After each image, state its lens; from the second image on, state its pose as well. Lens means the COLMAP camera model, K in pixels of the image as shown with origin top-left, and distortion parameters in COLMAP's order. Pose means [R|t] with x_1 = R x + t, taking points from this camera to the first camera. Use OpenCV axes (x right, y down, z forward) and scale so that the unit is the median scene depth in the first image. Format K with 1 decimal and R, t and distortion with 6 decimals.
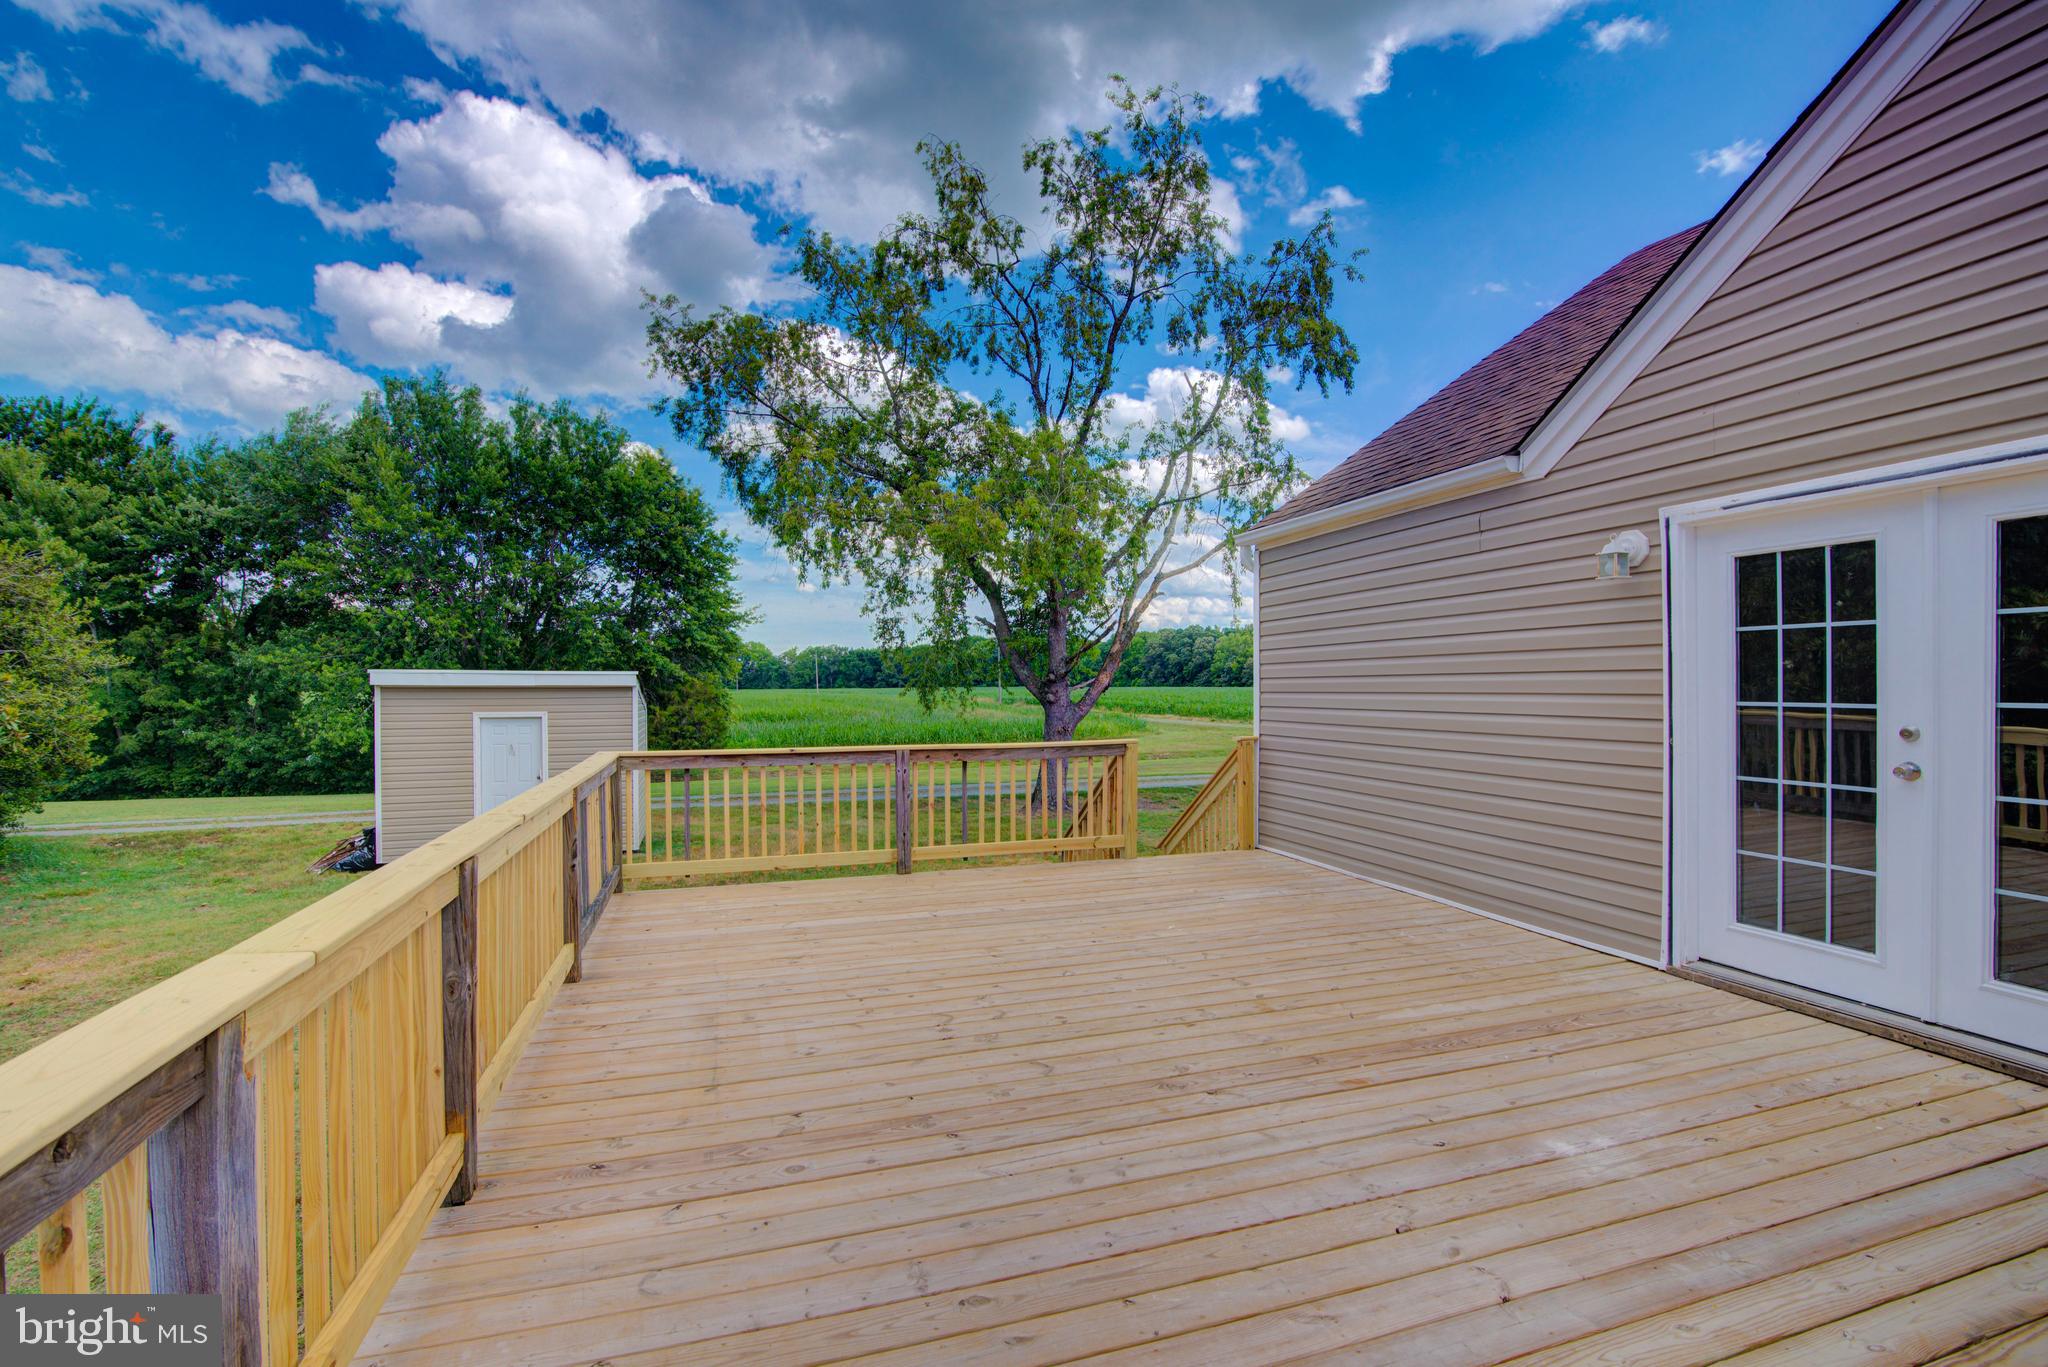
lens RADIAL K [[962.1, 0, 1027.4], [0, 962.1, 688.1], [0, 0, 1]] dist [-0.006046, 0.000440]
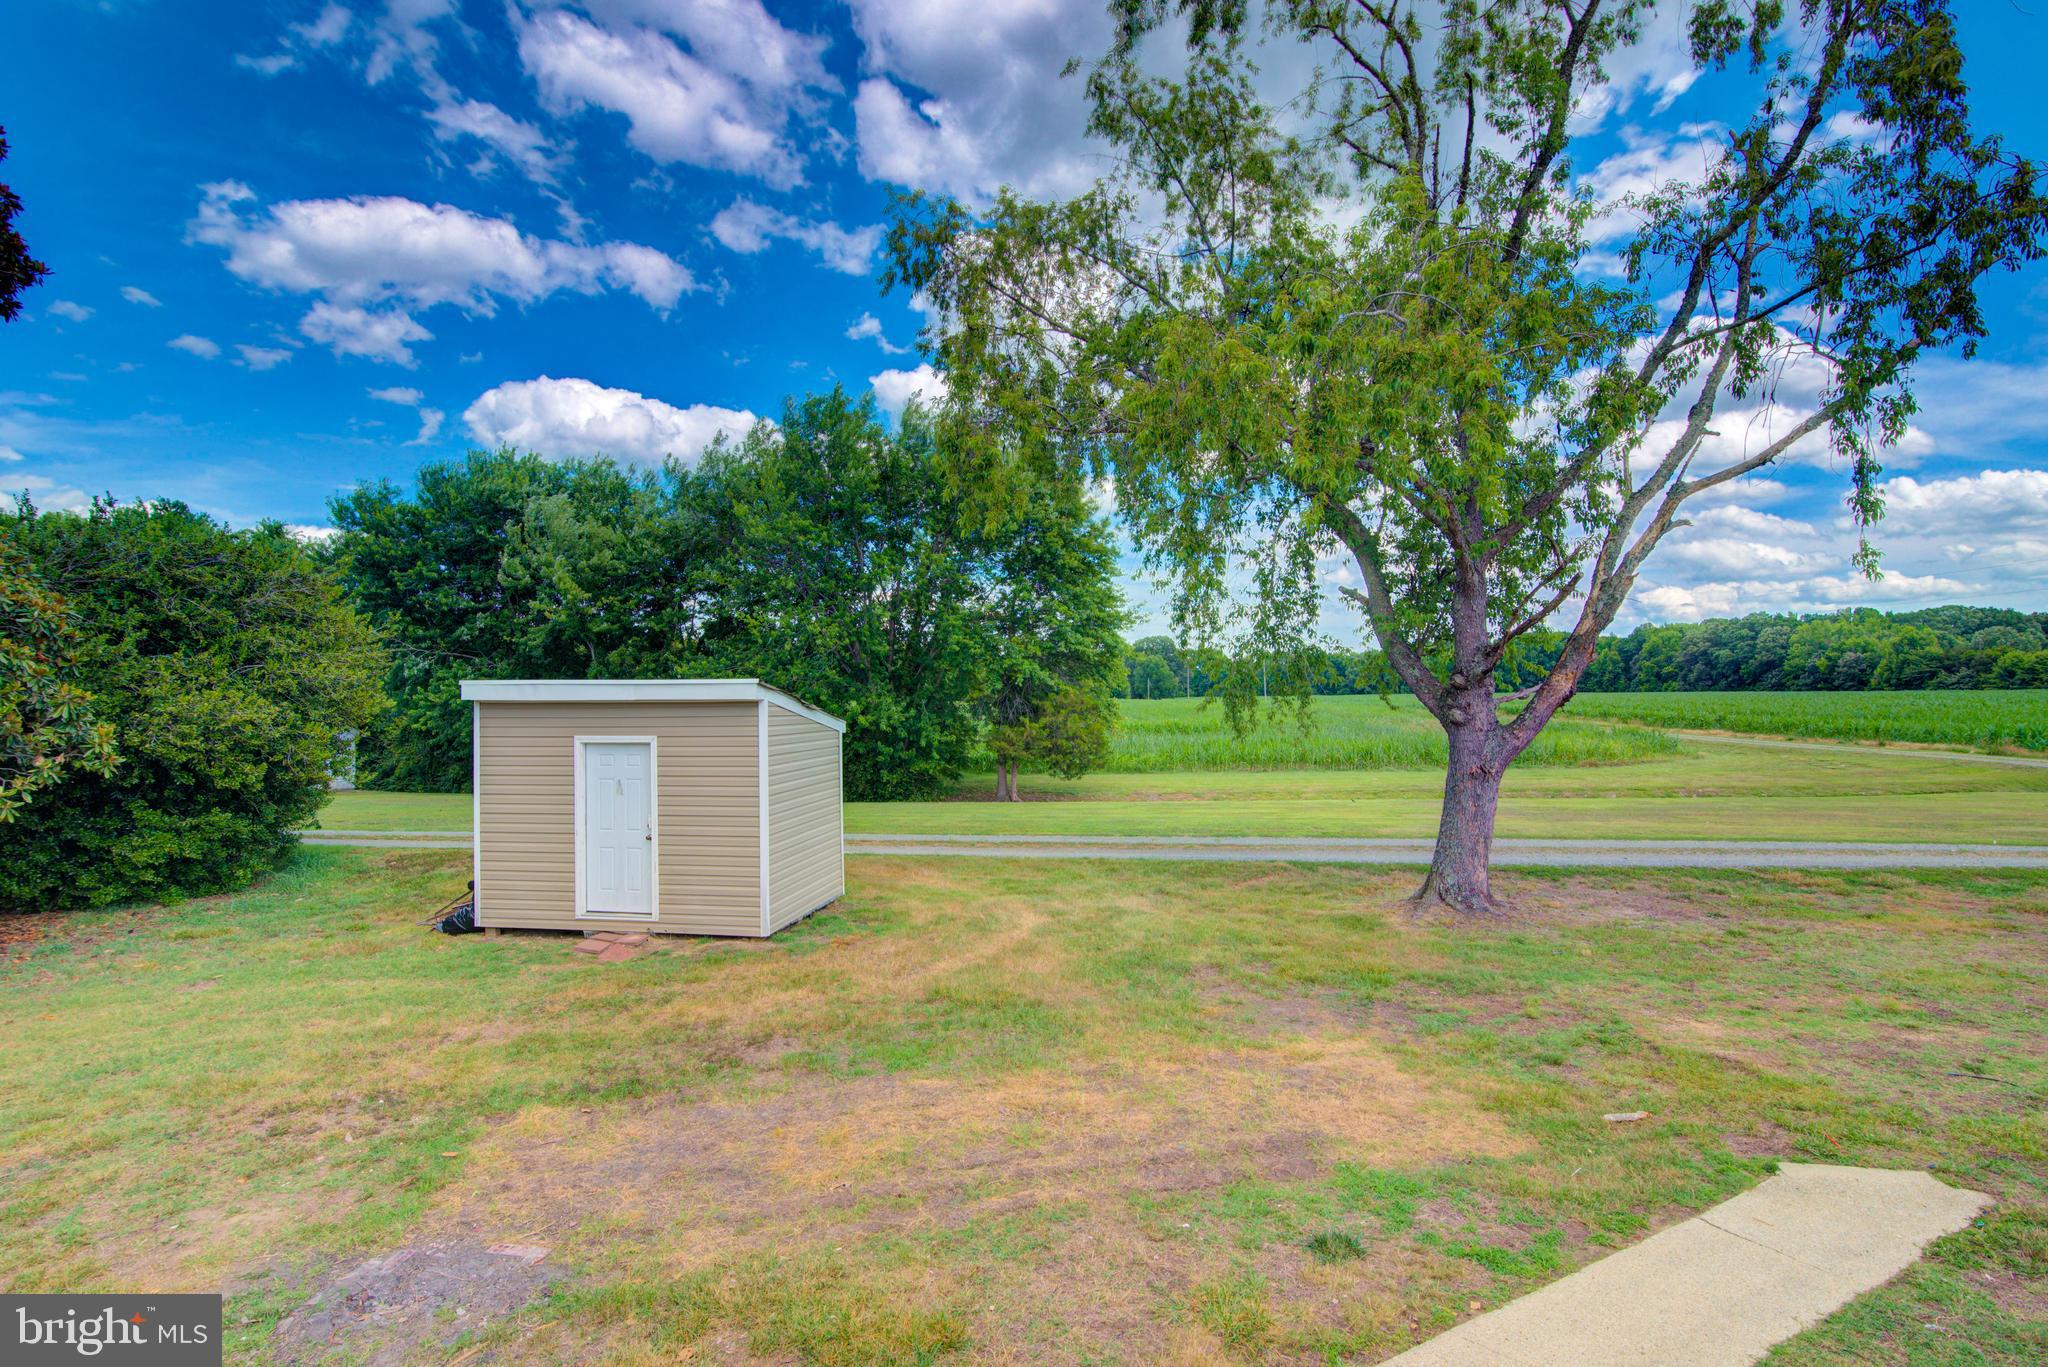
lens RADIAL K [[962.1, 0, 1037.7], [0, 962.1, 691.7], [0, 0, 1]] dist [-0.006046, 0.000440]
pose [[0.890473, -0.006441, -0.454991, 0.033476], [0.004871, 0.999977, -0.004625, -0.001624], [0.455010, 0.001902, 0.890484, 0.193923]]
